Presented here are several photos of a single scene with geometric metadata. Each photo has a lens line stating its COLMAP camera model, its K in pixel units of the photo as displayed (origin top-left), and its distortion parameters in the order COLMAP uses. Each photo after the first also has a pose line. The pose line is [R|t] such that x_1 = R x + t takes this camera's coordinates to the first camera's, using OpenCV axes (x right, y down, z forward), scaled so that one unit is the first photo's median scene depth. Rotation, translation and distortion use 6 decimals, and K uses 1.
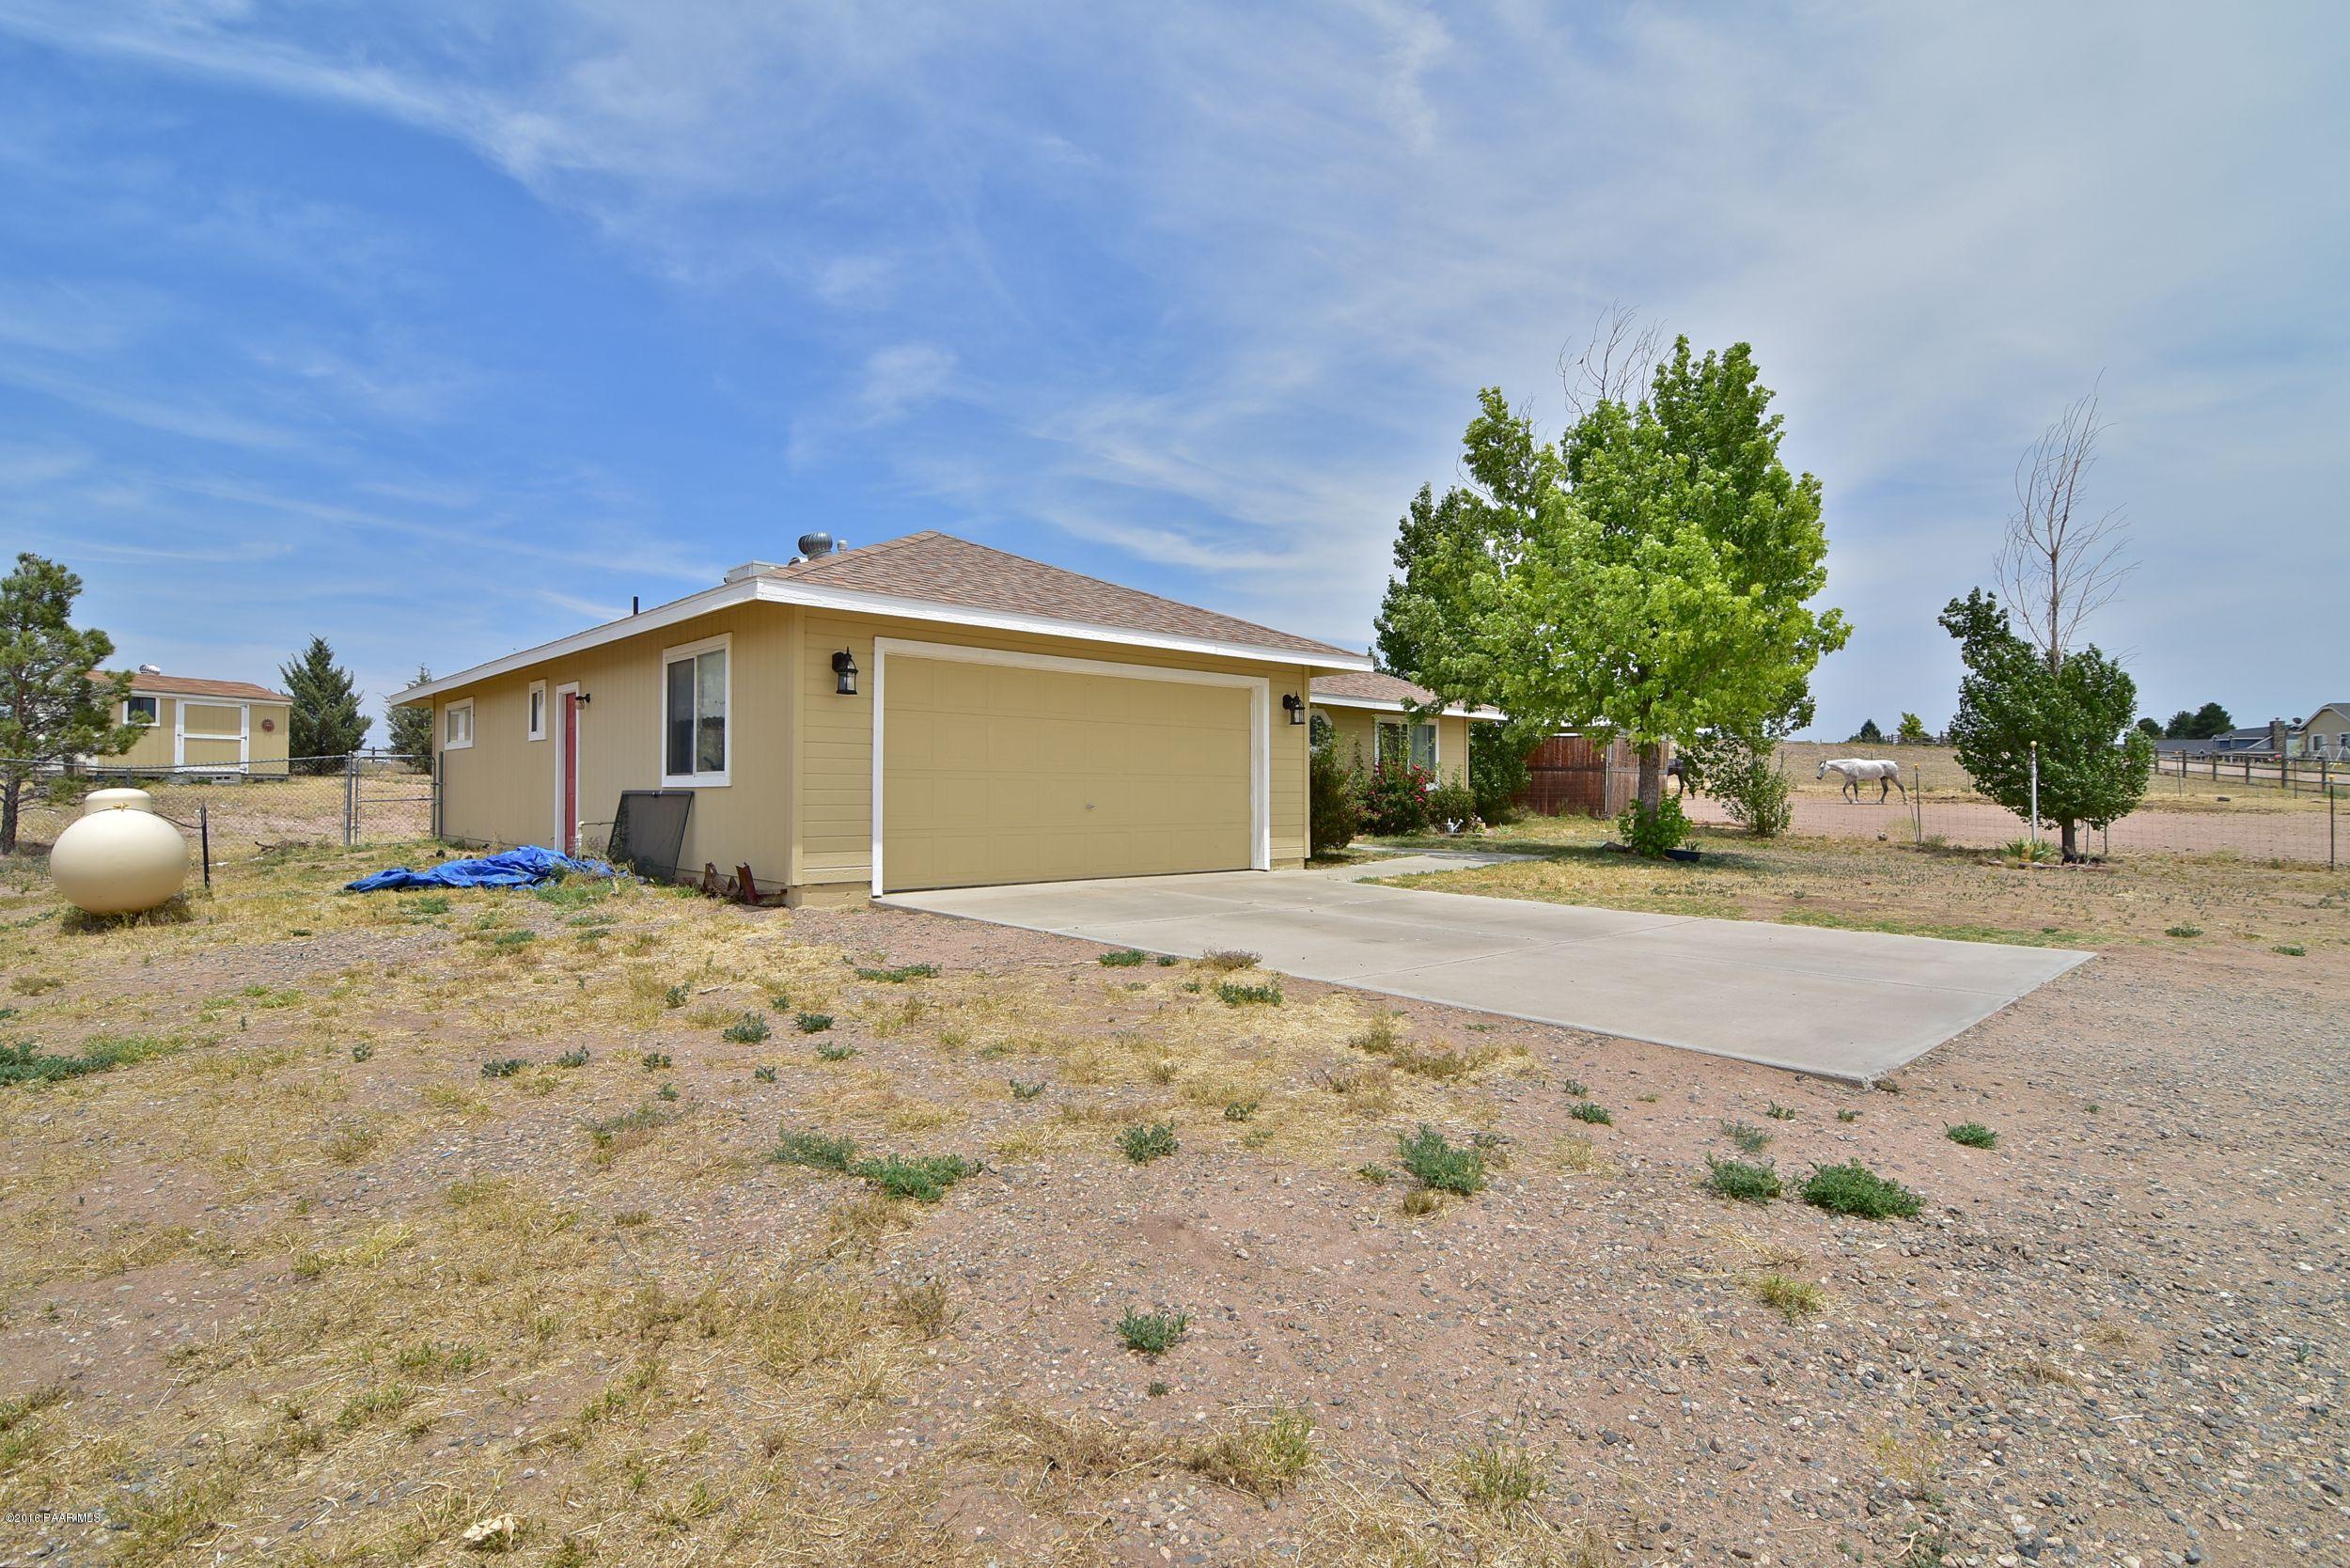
lens RADIAL K [[1125.4, 0, 1175.0], [0, 1125.4, 784.0], [0, 0, 1]] dist [-0.000097, -0.000098]
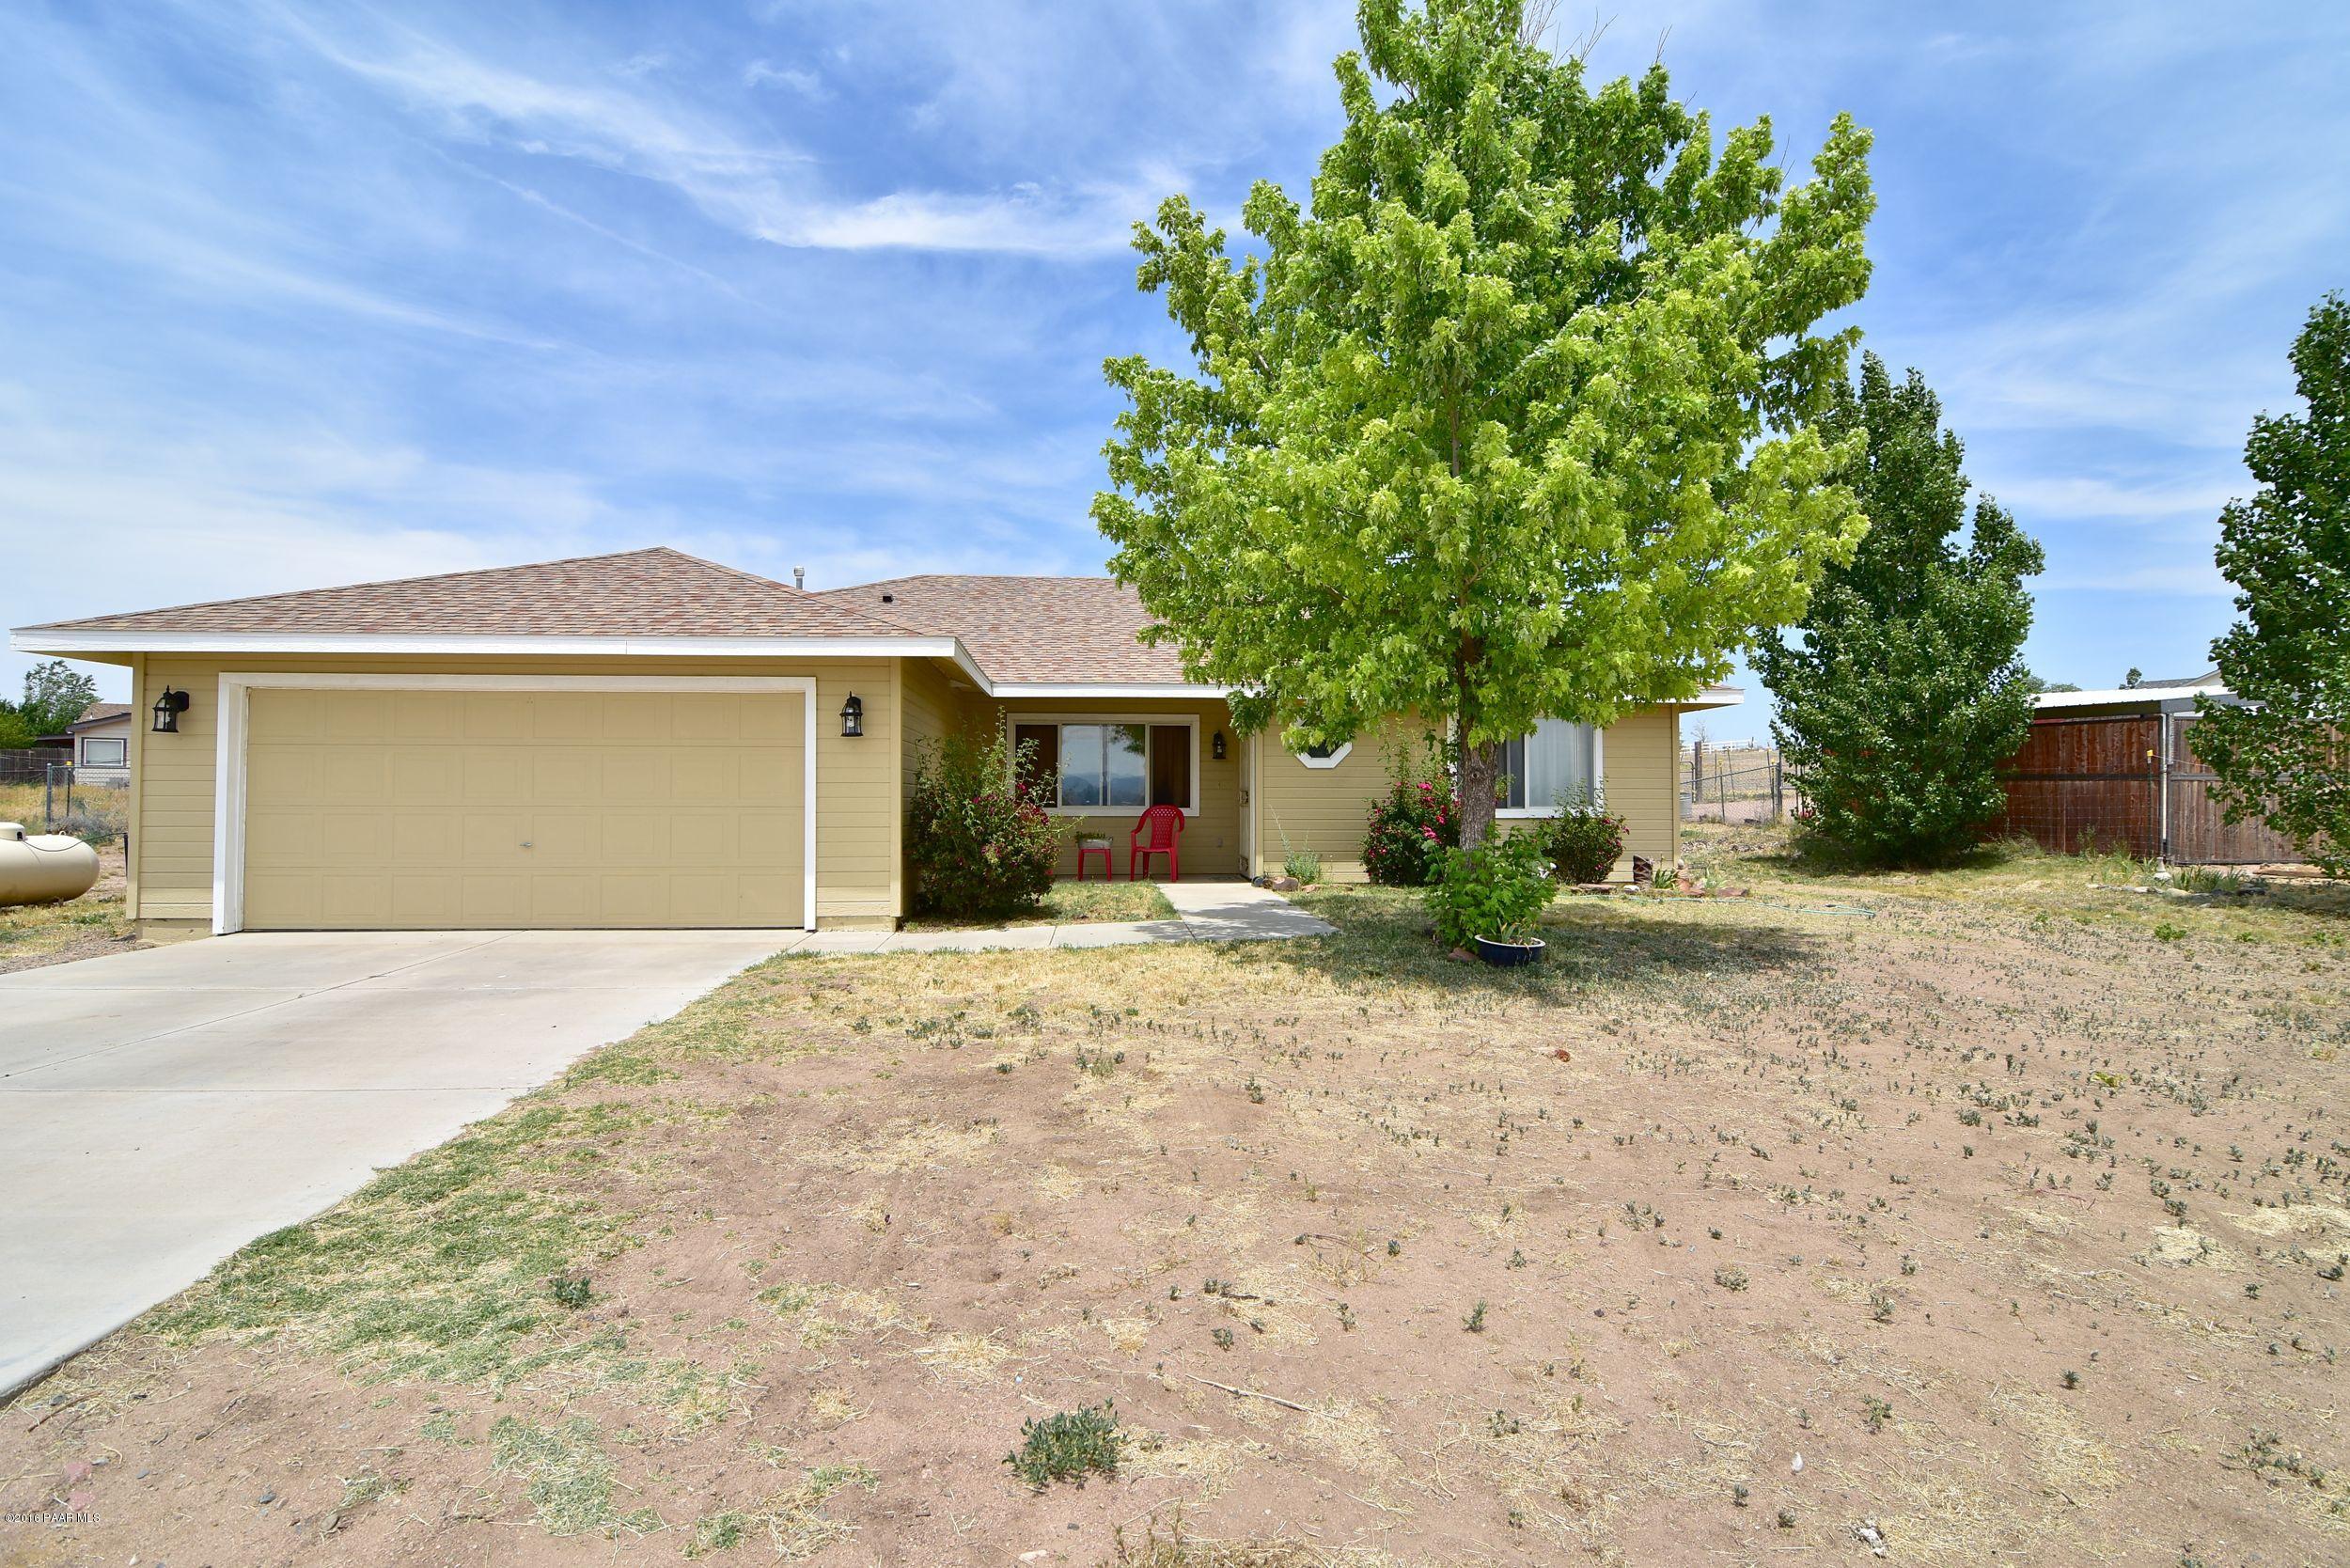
lens RADIAL K [[1125.4, 0, 1175.0], [0, 1125.4, 784.0], [0, 0, 1]] dist [-0.000097, -0.000098]
pose [[0.783029, -0.012790, -0.621854, 0.721807], [0.006039, 0.999898, -0.012962, -0.010307], [0.621956, 0.006395, 0.783026, 0.534110]]
